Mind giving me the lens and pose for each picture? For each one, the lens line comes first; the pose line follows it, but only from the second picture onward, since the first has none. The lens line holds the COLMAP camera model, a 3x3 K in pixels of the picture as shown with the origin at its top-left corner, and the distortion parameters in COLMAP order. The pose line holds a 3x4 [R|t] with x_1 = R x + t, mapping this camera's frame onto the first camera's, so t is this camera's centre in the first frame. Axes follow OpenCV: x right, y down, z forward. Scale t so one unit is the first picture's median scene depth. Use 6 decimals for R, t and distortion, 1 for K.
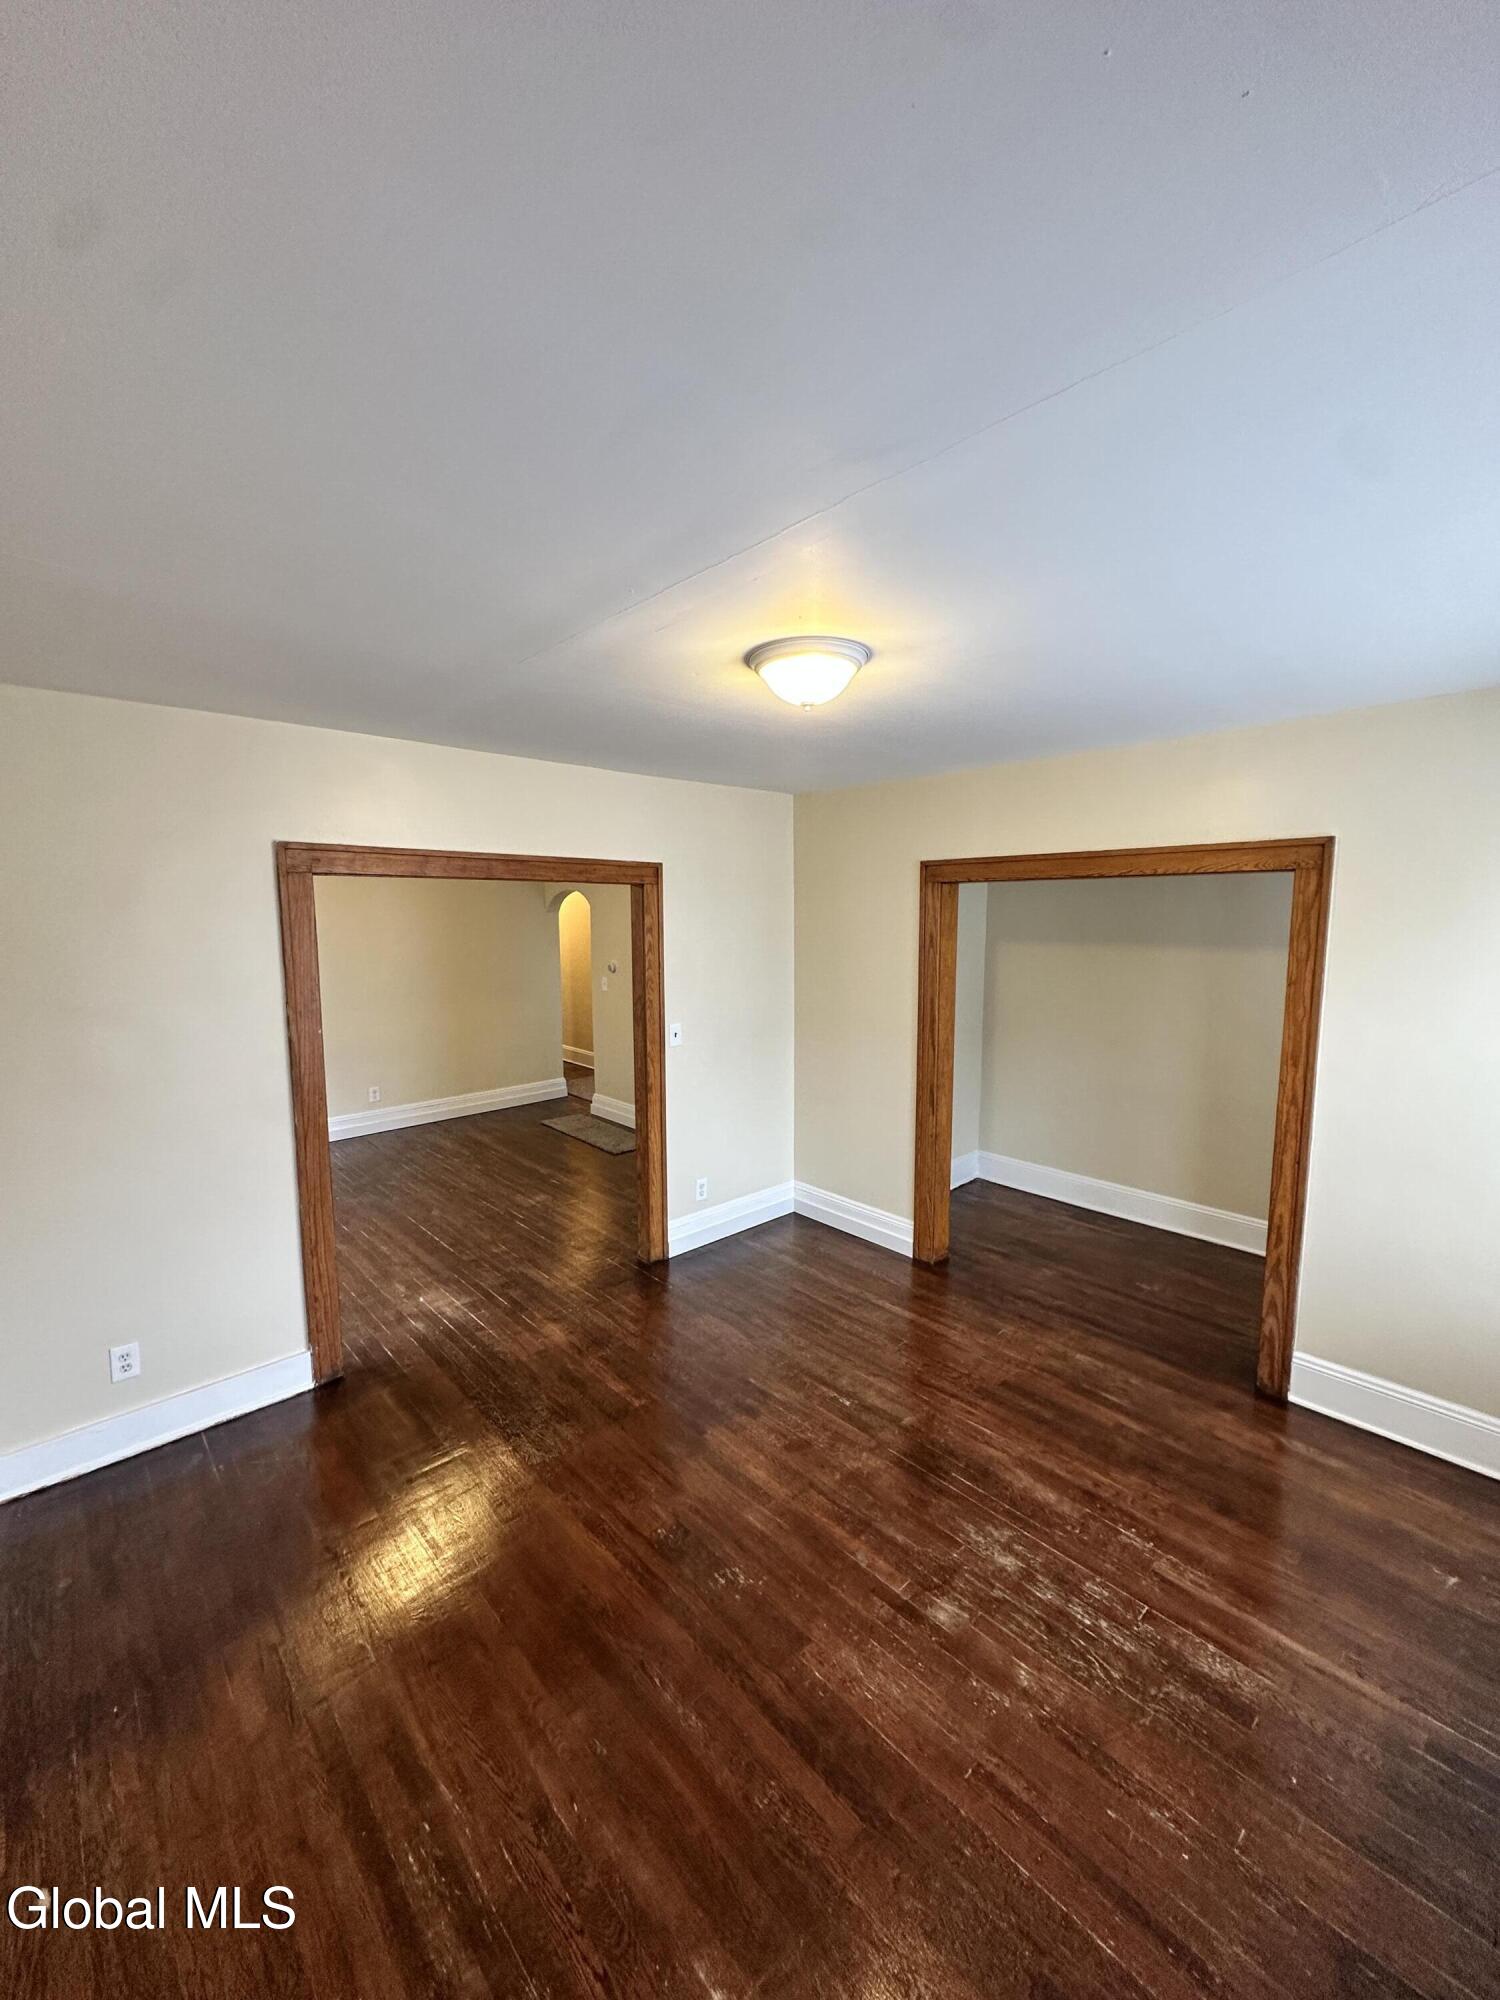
lens RADIAL K [[795.5, 0, 748.8], [0, 795.5, 999.3], [0, 0, 1]] dist [-0.003693, 0.001012]
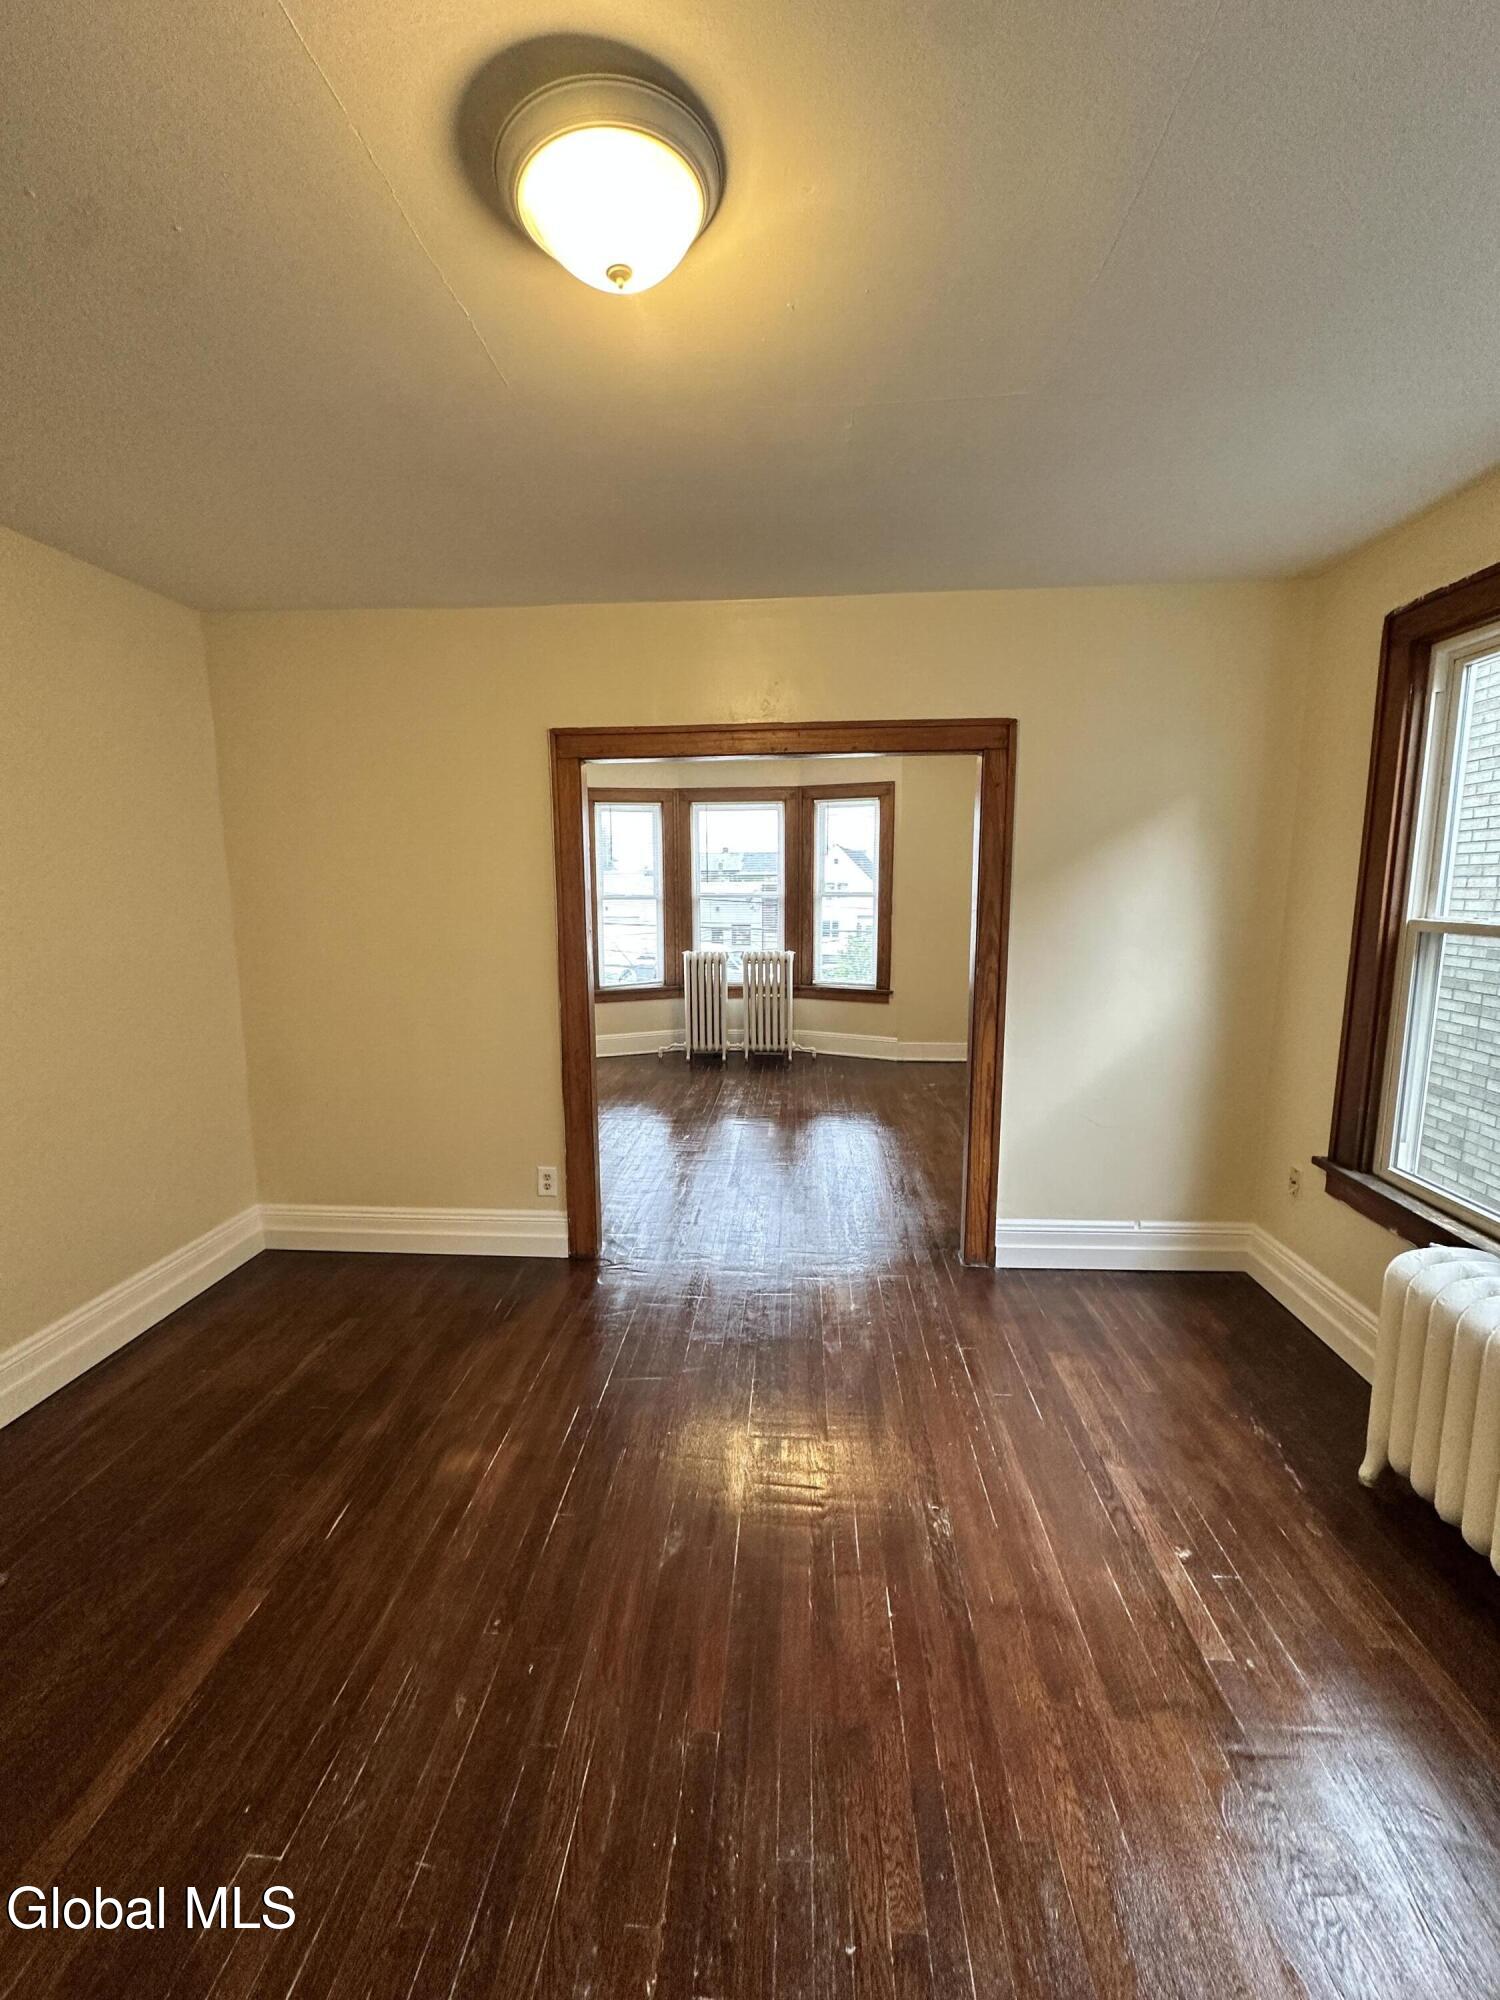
lens RADIAL K [[795.5, 0, 748.8], [0, 795.5, 999.3], [0, 0, 1]] dist [-0.003693, 0.001012]
pose [[-0.689833, -0.099905, 0.717043, -1.193289], [0.085746, 0.972187, 0.217946, -0.111188], [-0.718873, 0.211830, -0.662080, 2.100960]]
